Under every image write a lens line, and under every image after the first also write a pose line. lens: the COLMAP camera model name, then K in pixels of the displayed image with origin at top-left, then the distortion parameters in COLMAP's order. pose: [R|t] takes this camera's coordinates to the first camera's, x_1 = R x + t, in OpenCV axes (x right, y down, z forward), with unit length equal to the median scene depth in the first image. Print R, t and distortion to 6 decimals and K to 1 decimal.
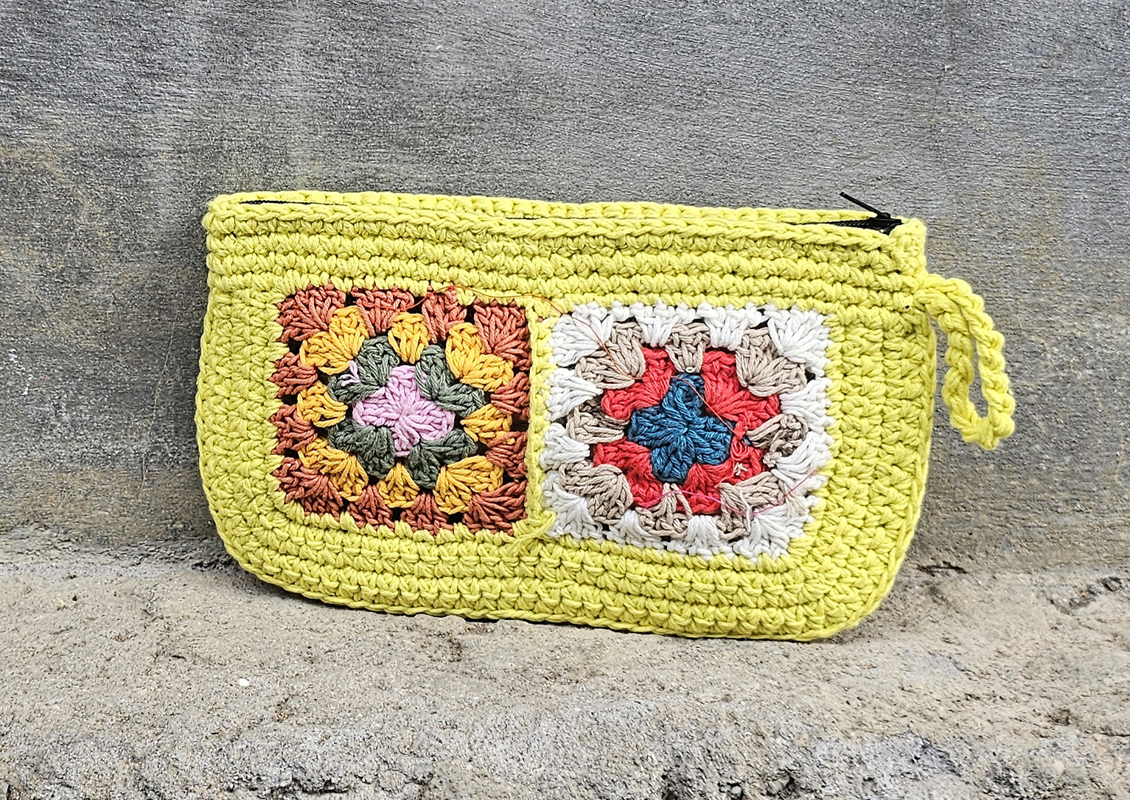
lens RADIAL K [[2071.6, 0, 289.6], [0, 2071.6, 248.7], [0, 0, 1]] dist [0.163518, -0.603311]
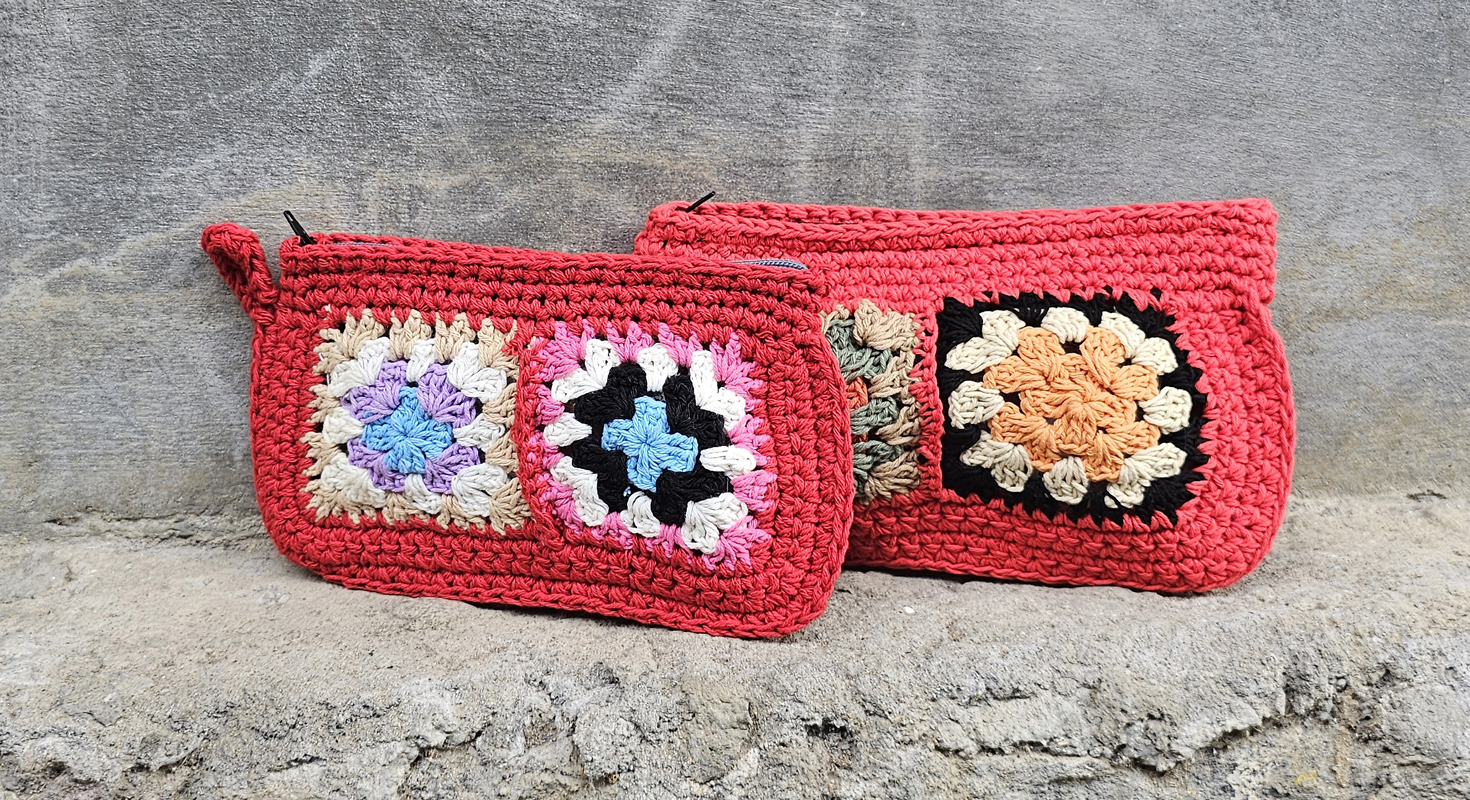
lens RADIAL K [[1740.6, 0, 633.6], [0, 1740.6, 241.8], [0, 0, 1]] dist [0.057478, -0.119417]
pose [[0.996246, -0.021443, 0.083870, -0.242880], [0.022779, 0.999628, -0.014998, 0.011332], [-0.083517, 0.016852, 0.996364, 0.027726]]
